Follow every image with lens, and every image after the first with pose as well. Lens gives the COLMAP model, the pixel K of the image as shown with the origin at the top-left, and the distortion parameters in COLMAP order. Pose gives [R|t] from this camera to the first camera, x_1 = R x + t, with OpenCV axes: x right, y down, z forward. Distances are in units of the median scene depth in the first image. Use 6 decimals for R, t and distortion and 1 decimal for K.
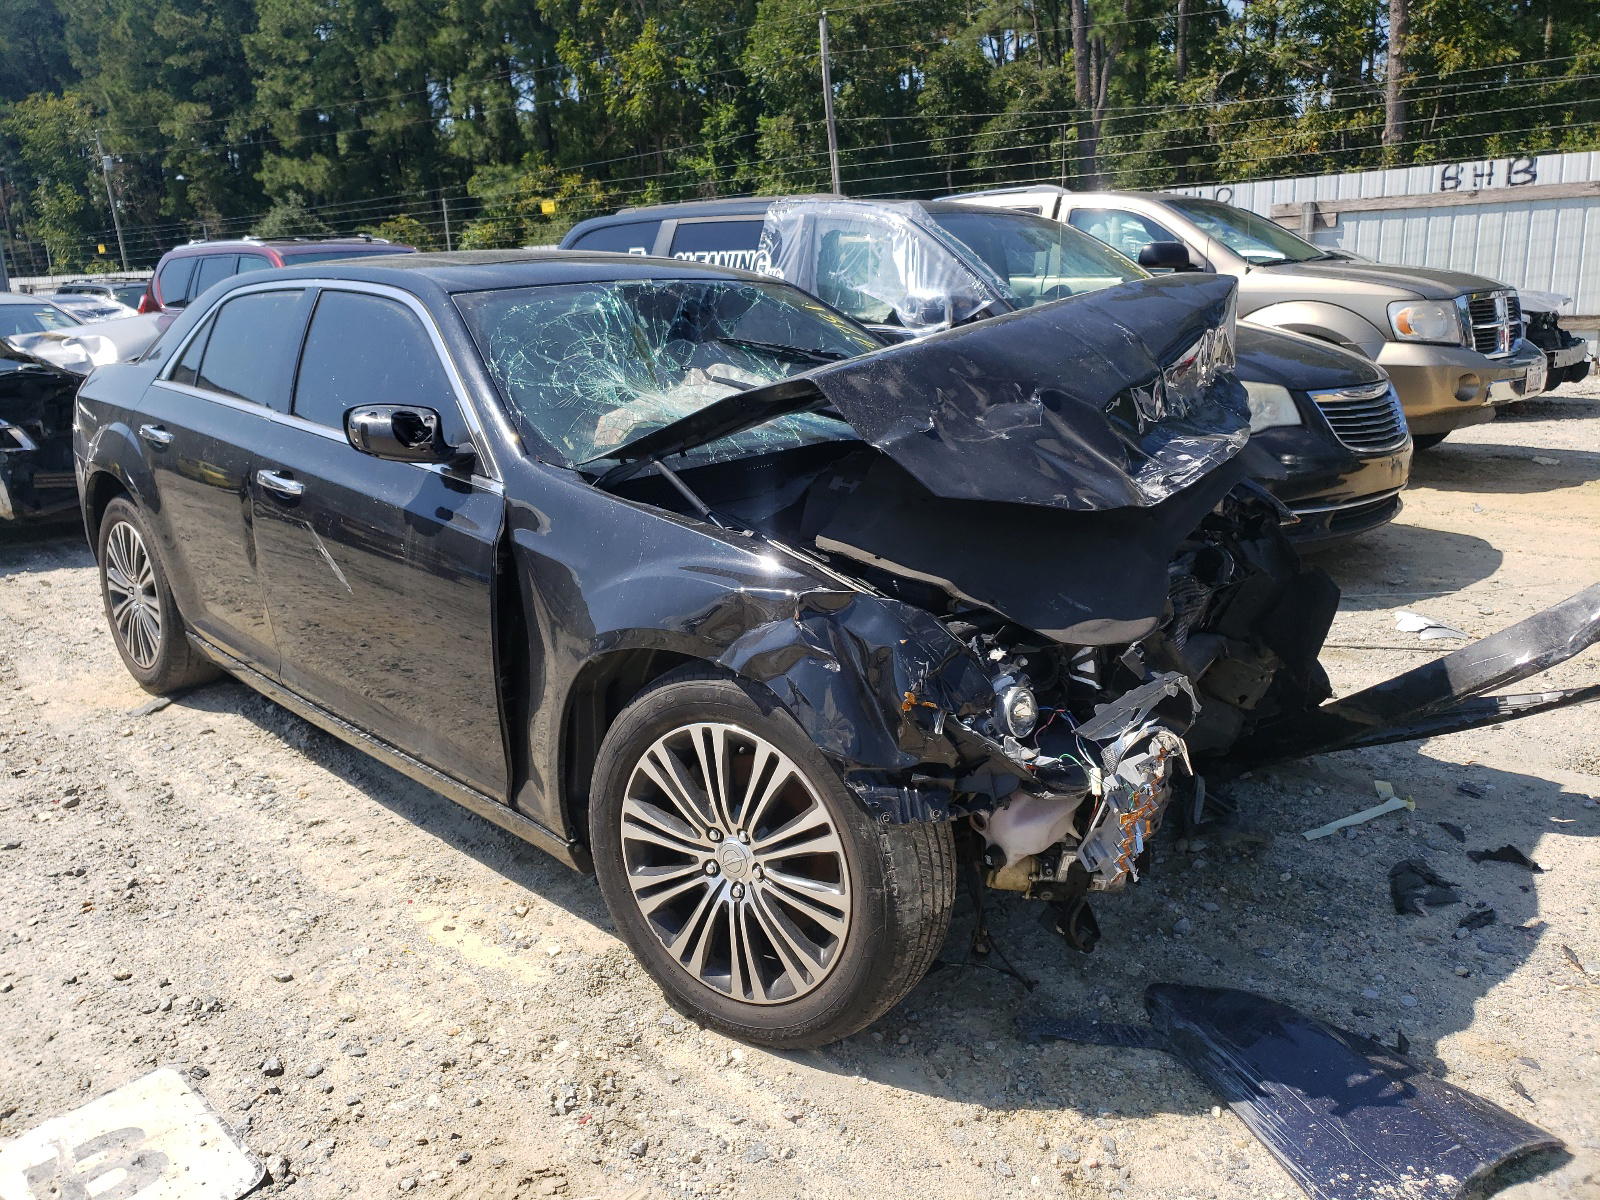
lens RADIAL K [[1228.8, 0, 800.0], [0, 1228.8, 600.0], [0, 0, 1]] dist [0.031490, -0.014285]
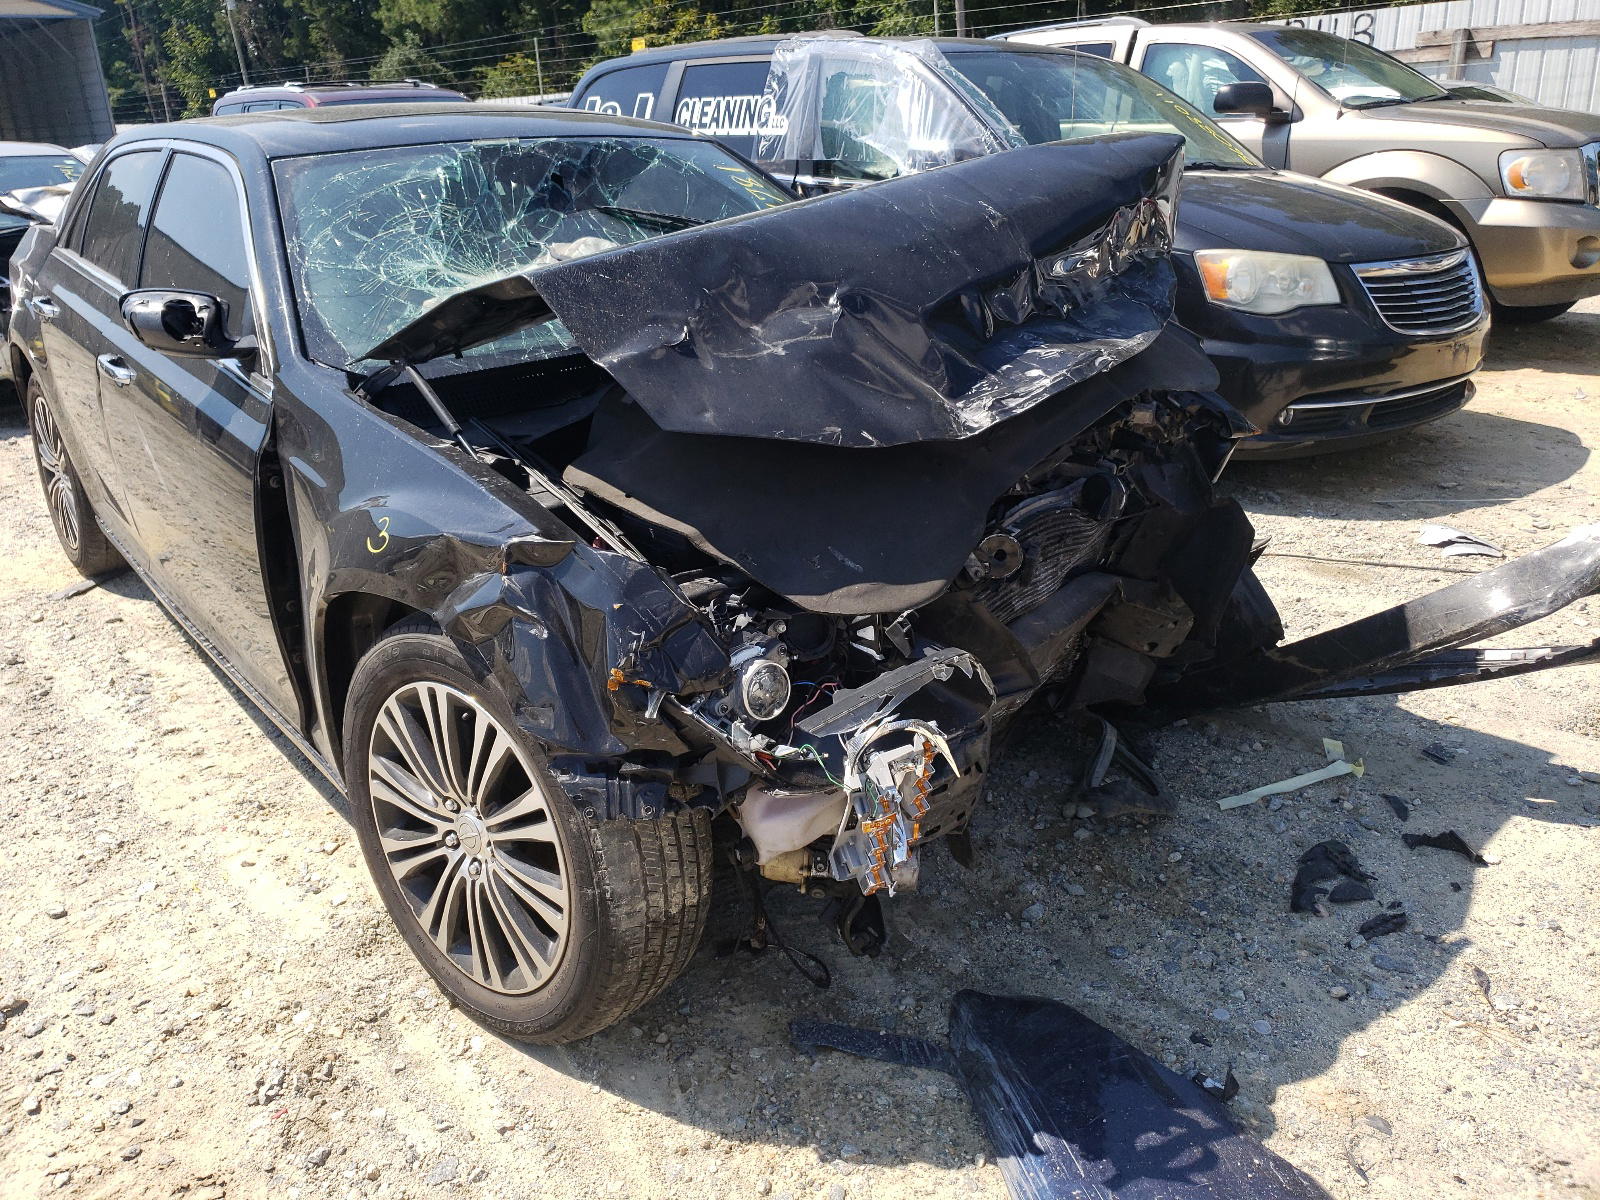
lens RADIAL K [[1221.3, 0, 800.0], [0, 1221.3, 600.0], [0, 0, 1]] dist [0.008322, 0.015822]
pose [[0.994418, 0.034881, -0.099585, 0.208247], [-0.022721, 0.992425, 0.120734, -0.051997], [0.103042, -0.117797, 0.987677, 0.144535]]
